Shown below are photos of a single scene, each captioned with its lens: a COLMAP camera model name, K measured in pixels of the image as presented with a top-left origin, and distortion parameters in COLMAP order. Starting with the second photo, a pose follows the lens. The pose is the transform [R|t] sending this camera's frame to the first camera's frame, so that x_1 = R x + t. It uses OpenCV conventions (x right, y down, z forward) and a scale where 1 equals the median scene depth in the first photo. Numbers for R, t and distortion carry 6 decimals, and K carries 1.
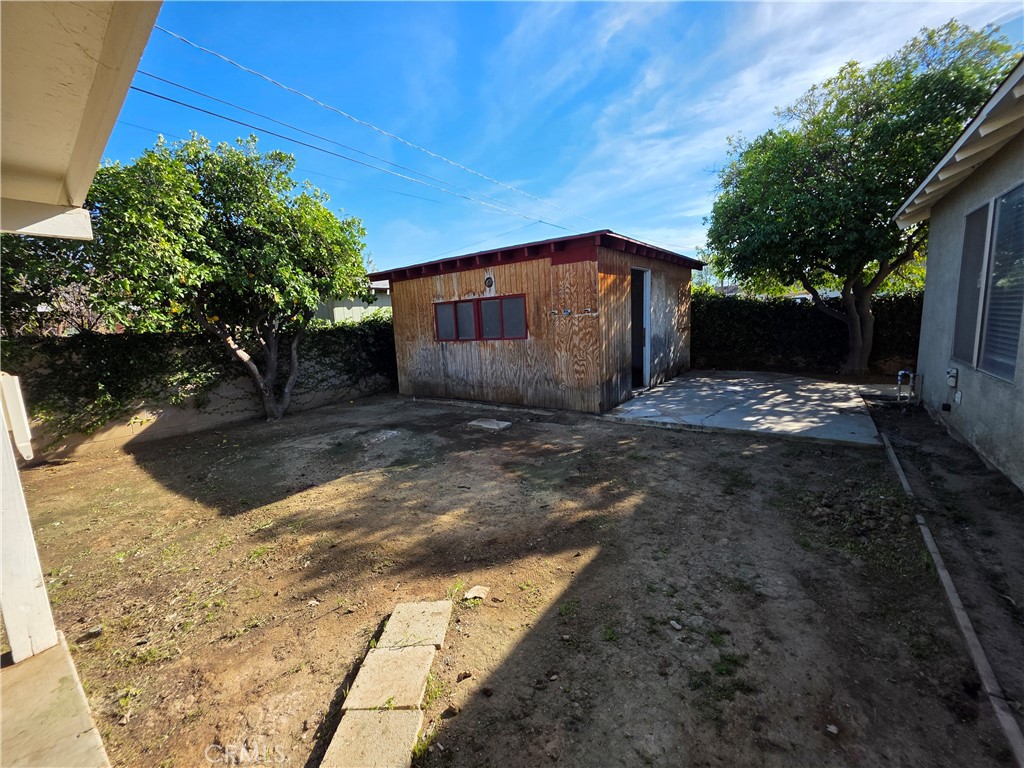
lens RADIAL K [[410.7, 0, 512.0], [0, 410.7, 384.0], [0, 0, 1]] dist [-0.001354, -0.000039]
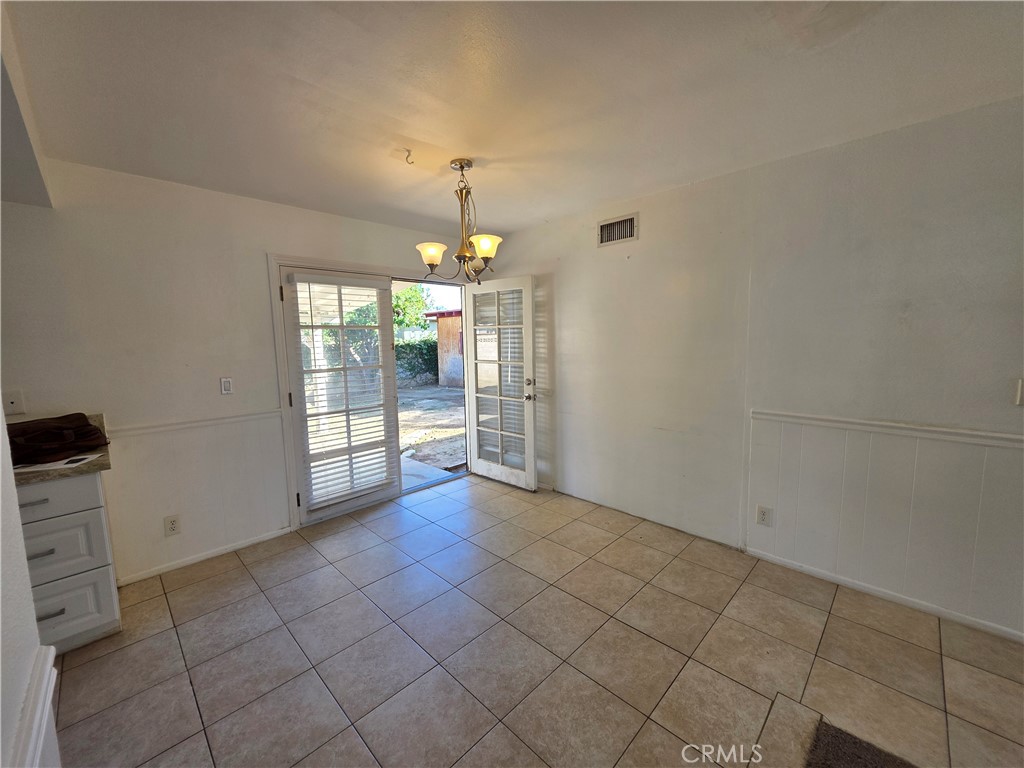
lens RADIAL K [[410.7, 0, 512.0], [0, 410.7, 384.0], [0, 0, 1]] dist [-0.001354, -0.000039]
pose [[0.988846, 0.048909, -0.140682, 0.292865], [-0.052930, 0.998286, -0.024978, 0.055585], [0.139219, 0.032146, 0.989740, -0.701459]]
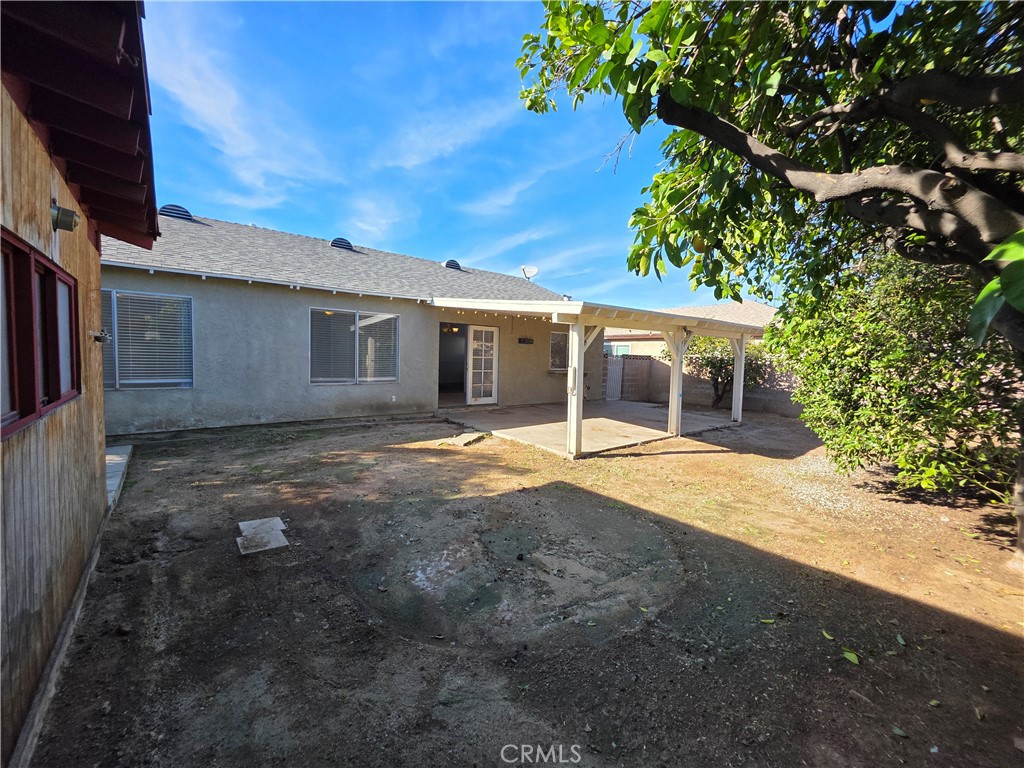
lens RADIAL K [[410.7, 0, 512.0], [0, 410.7, 384.0], [0, 0, 1]] dist [-0.001354, -0.000039]
pose [[-0.970910, 0.011622, 0.239163, -0.415578], [0.060838, 0.978017, 0.199455, -0.153133], [-0.231587, 0.208203, -0.950273, 1.133957]]
